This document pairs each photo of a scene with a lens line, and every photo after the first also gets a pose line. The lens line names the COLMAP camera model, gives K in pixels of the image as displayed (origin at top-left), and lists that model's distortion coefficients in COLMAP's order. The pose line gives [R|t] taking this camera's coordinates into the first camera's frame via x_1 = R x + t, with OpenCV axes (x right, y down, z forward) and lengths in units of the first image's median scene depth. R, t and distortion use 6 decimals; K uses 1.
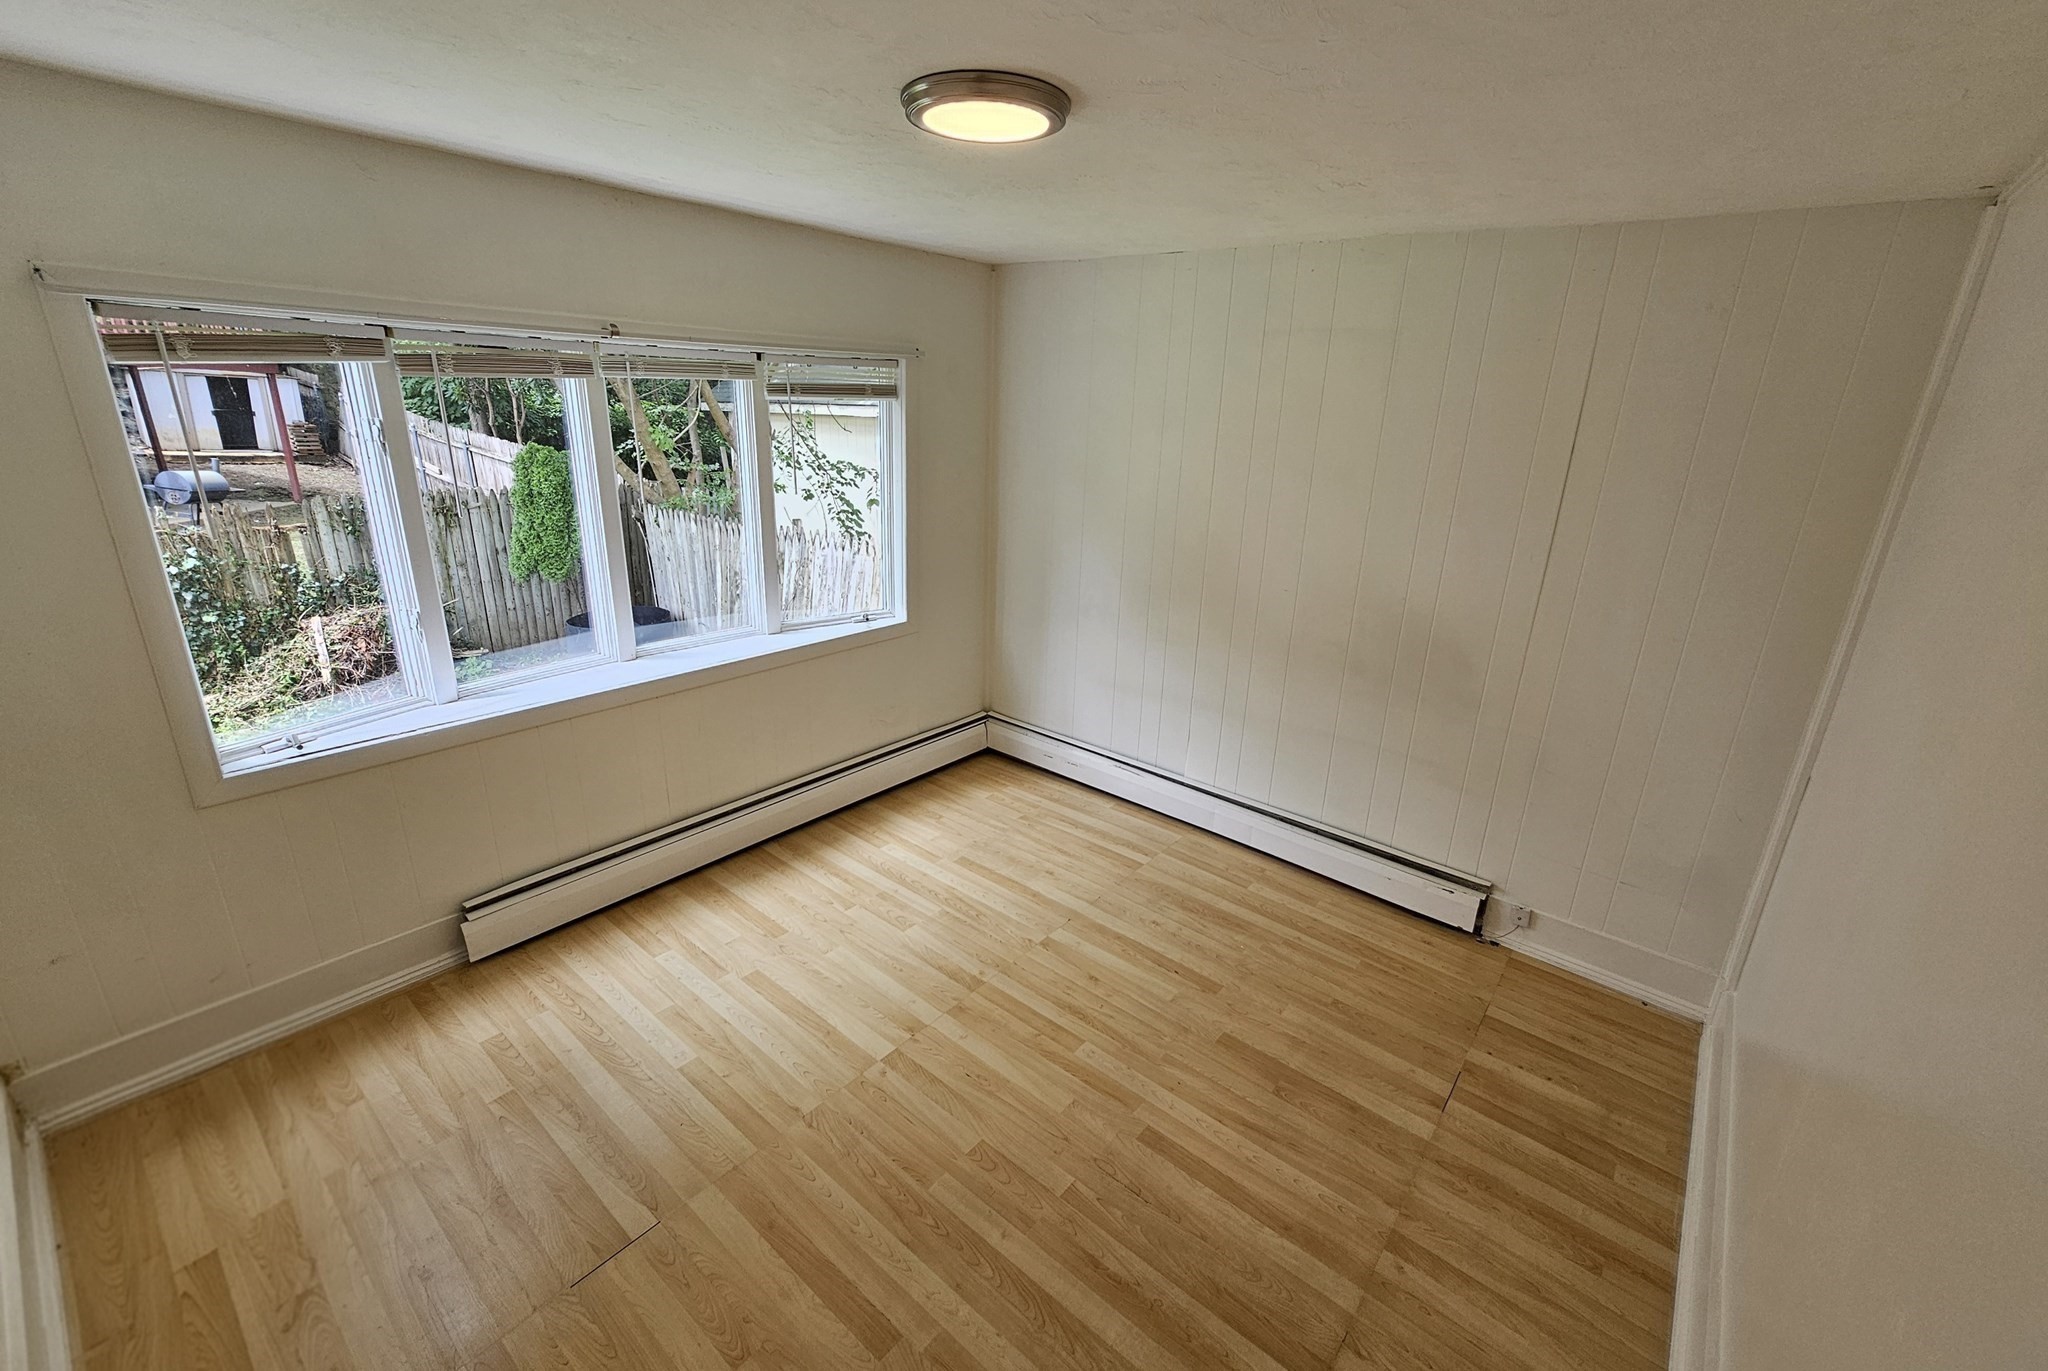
lens RADIAL K [[849.7, 0, 1029.3], [0, 849.7, 677.8], [0, 0, 1]] dist [0.003200, 0.000113]
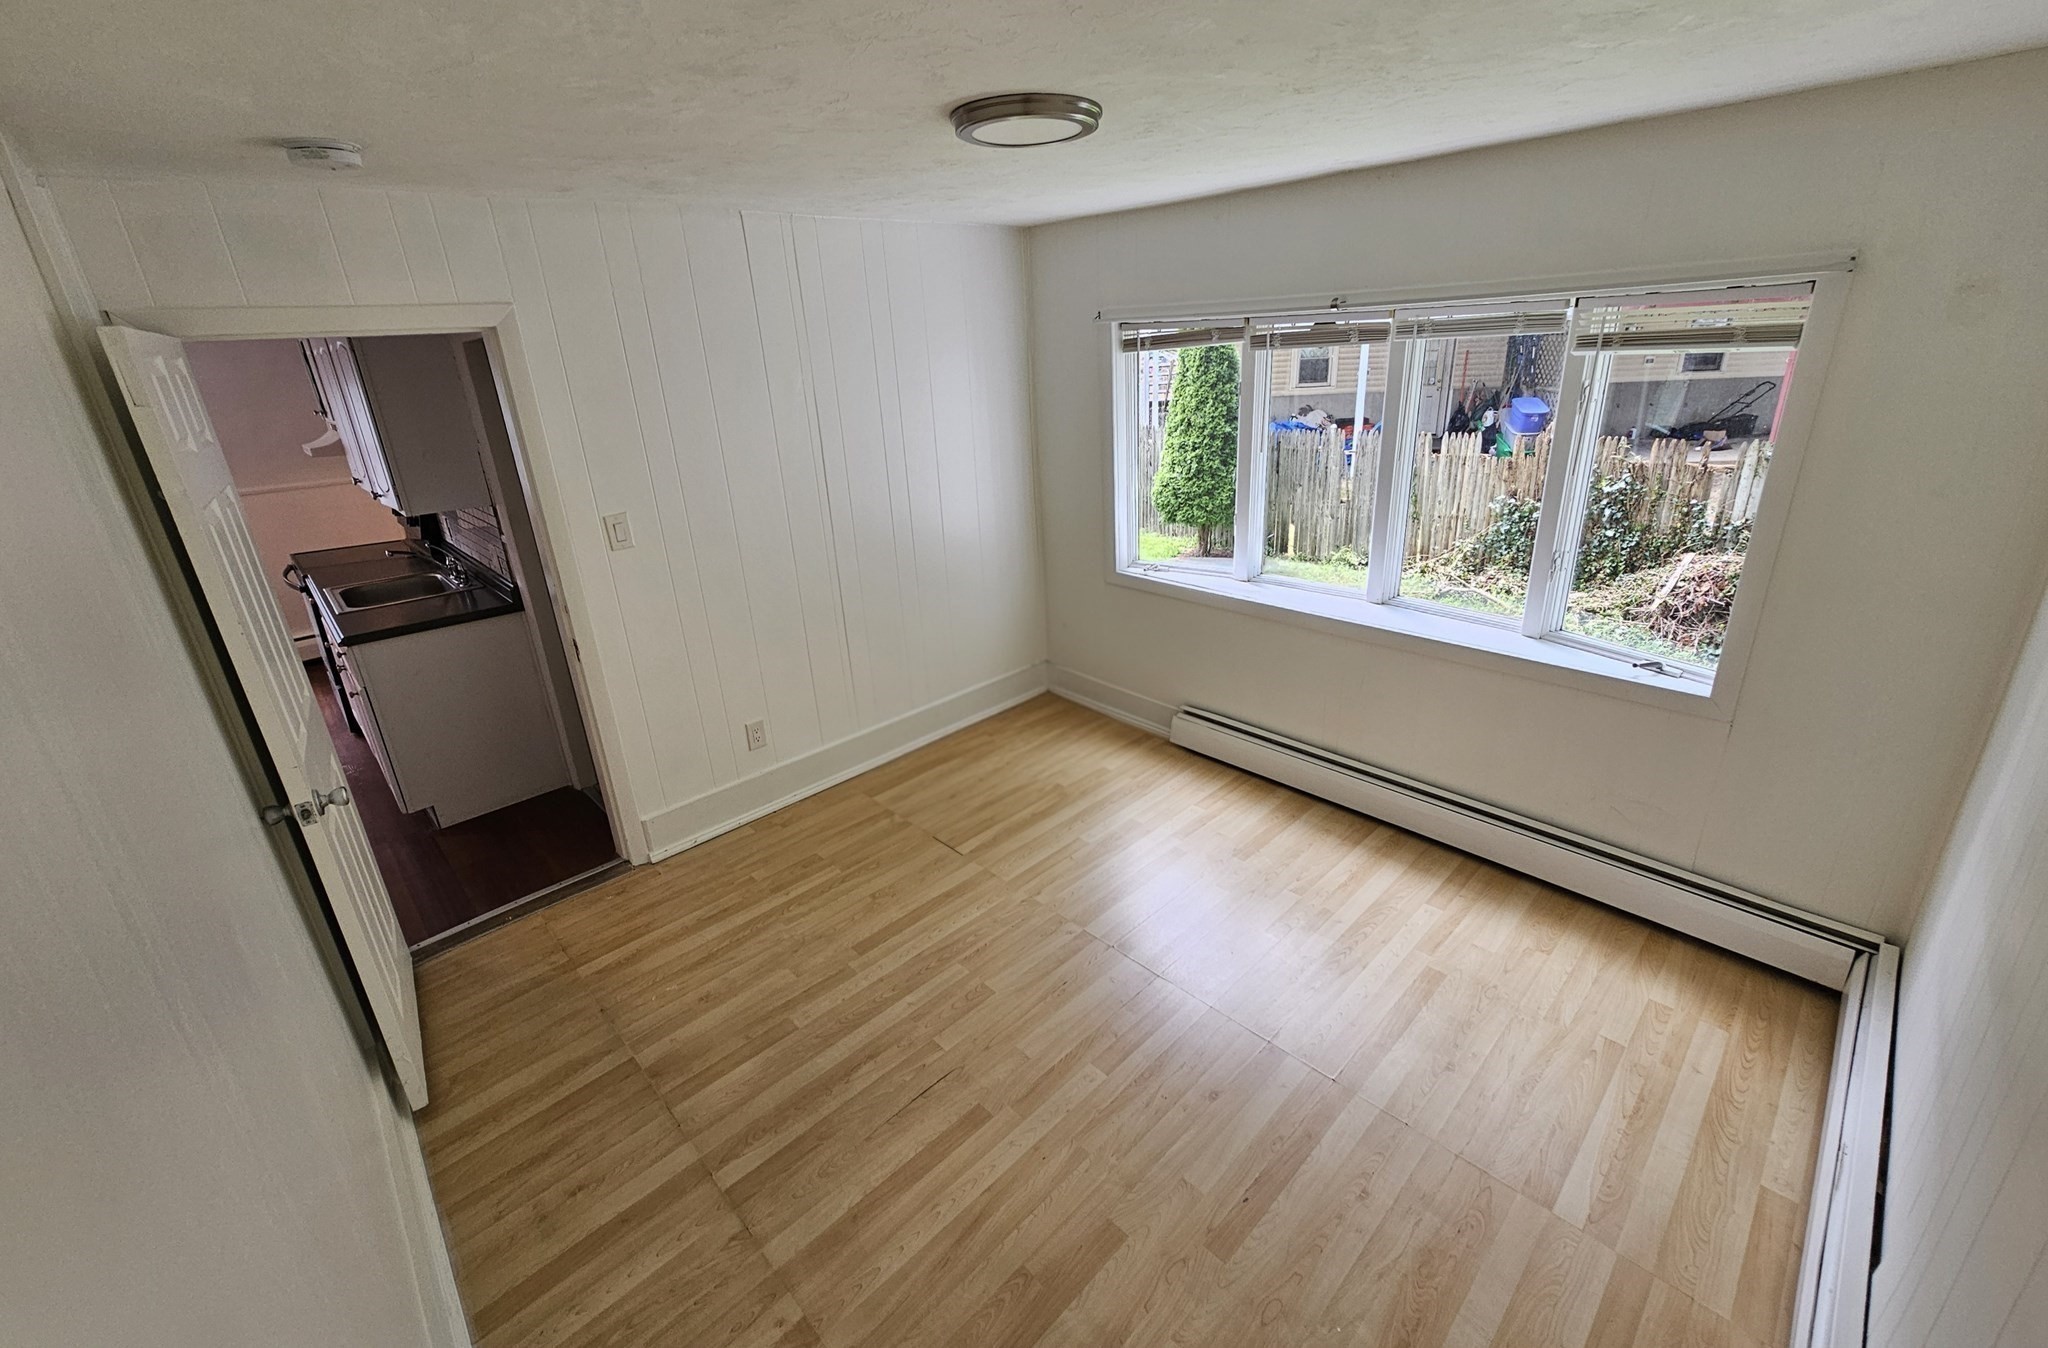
lens RADIAL K [[825.1, 0, 1034.7], [0, 825.1, 654.0], [0, 0, 1]] dist [-0.001026, -0.000139]
pose [[-0.116769, 0.327148, -0.937731, 0.798565], [-0.271419, 0.897735, 0.346993, -0.284554], [0.955352, 0.295036, -0.016034, 0.837957]]
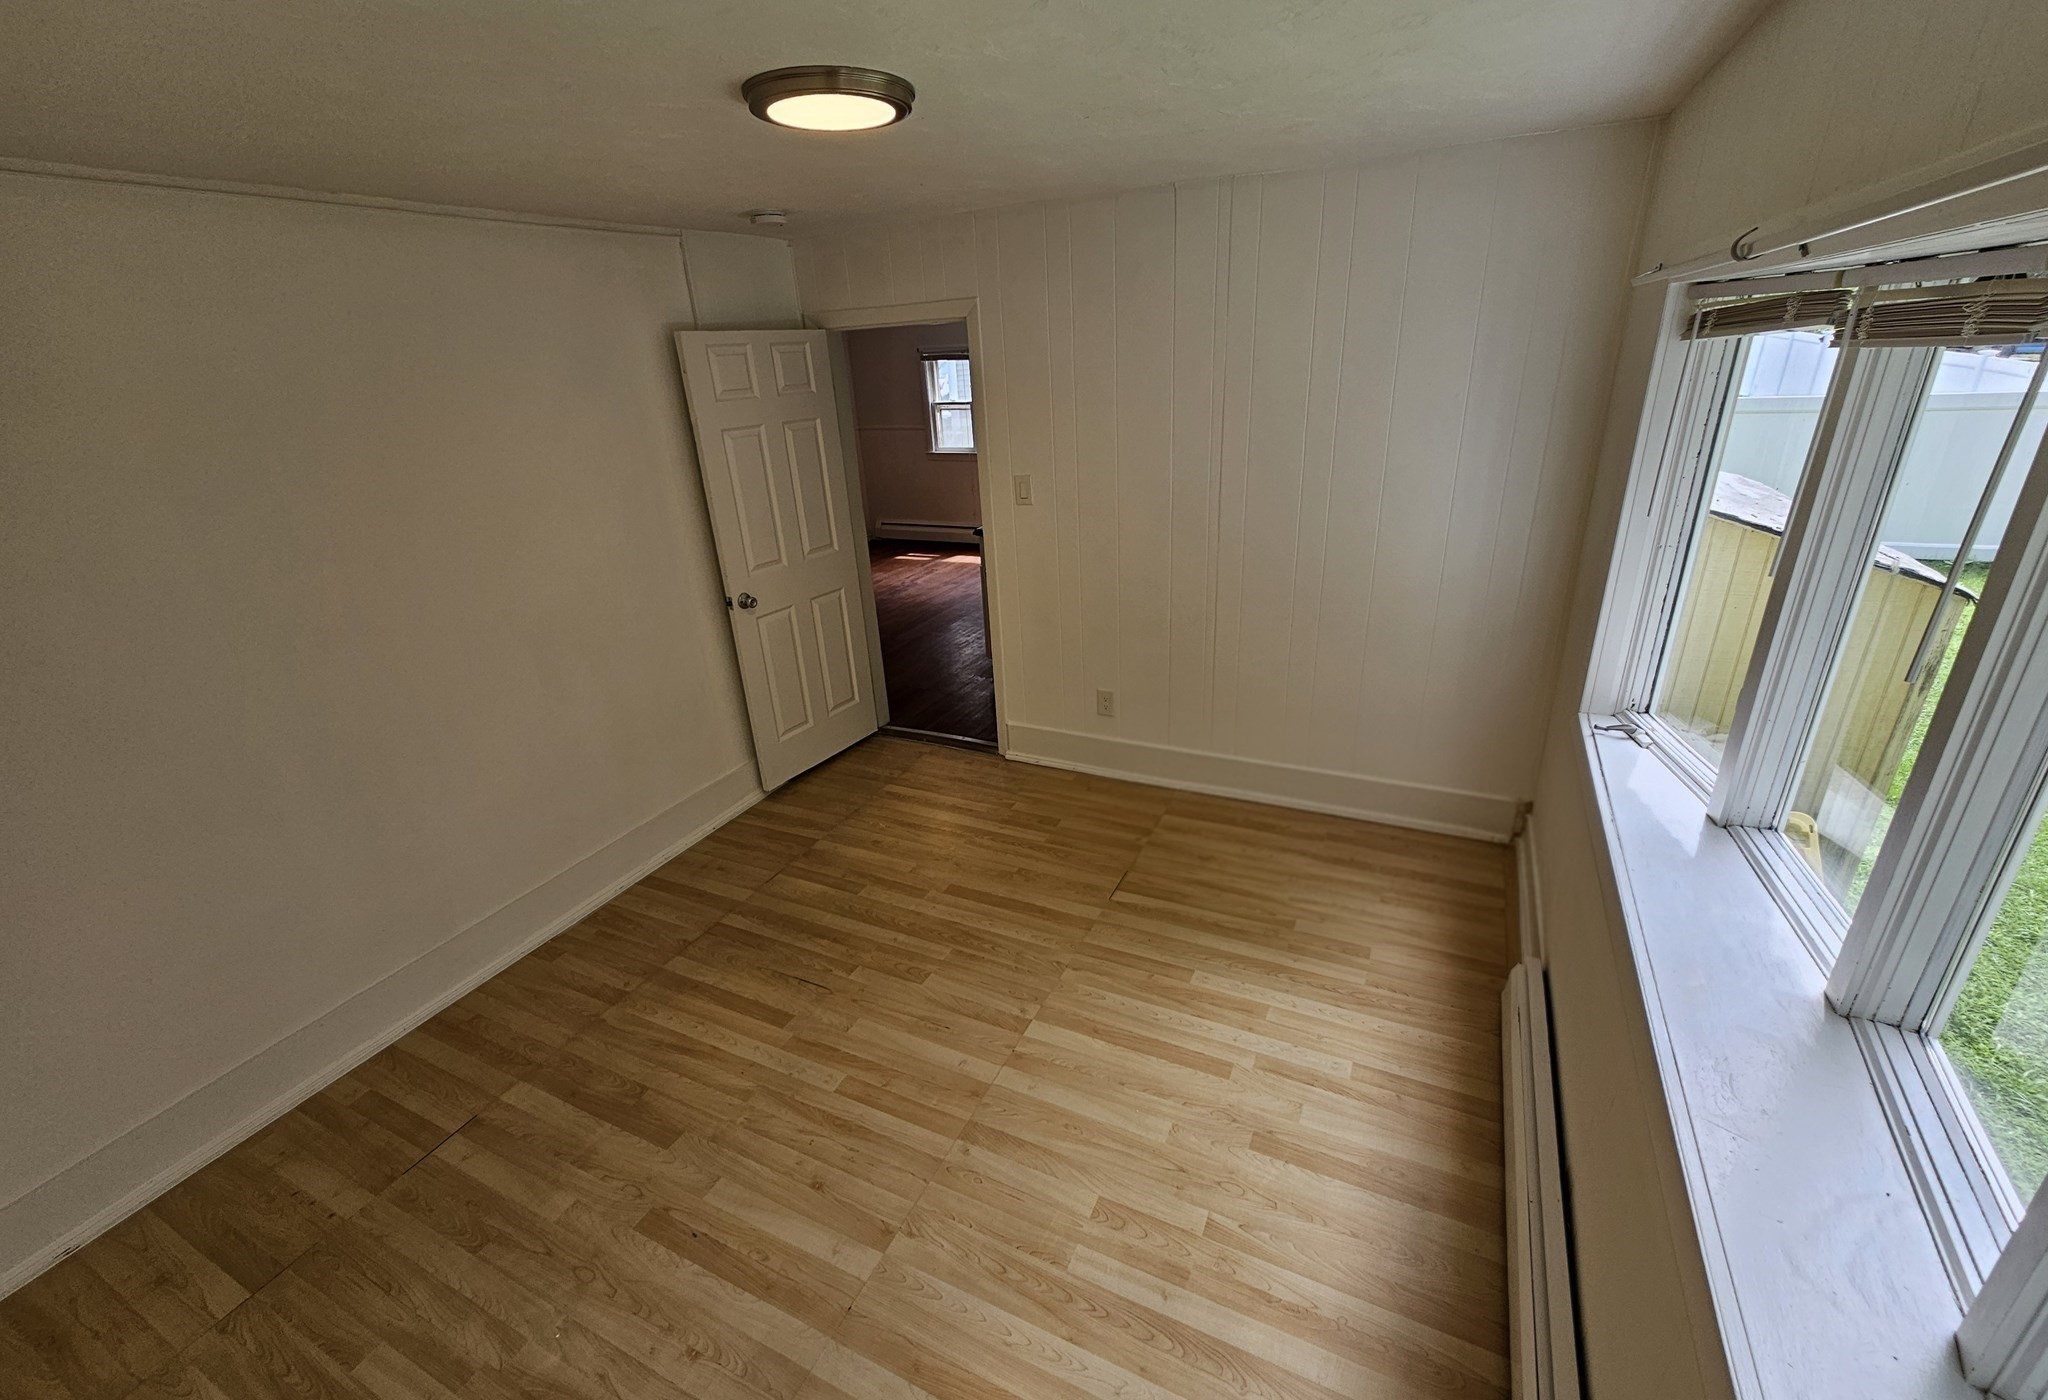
lens RADIAL K [[833.5, 0, 1037.3], [0, 833.5, 698.1], [0, 0, 1]] dist [-0.000530, 0.000301]
pose [[-0.970100, 0.104403, -0.219102, 0.004268], [-0.062001, 0.766192, 0.639614, -0.525193], [0.234652, 0.634074, -0.736810, 1.515495]]
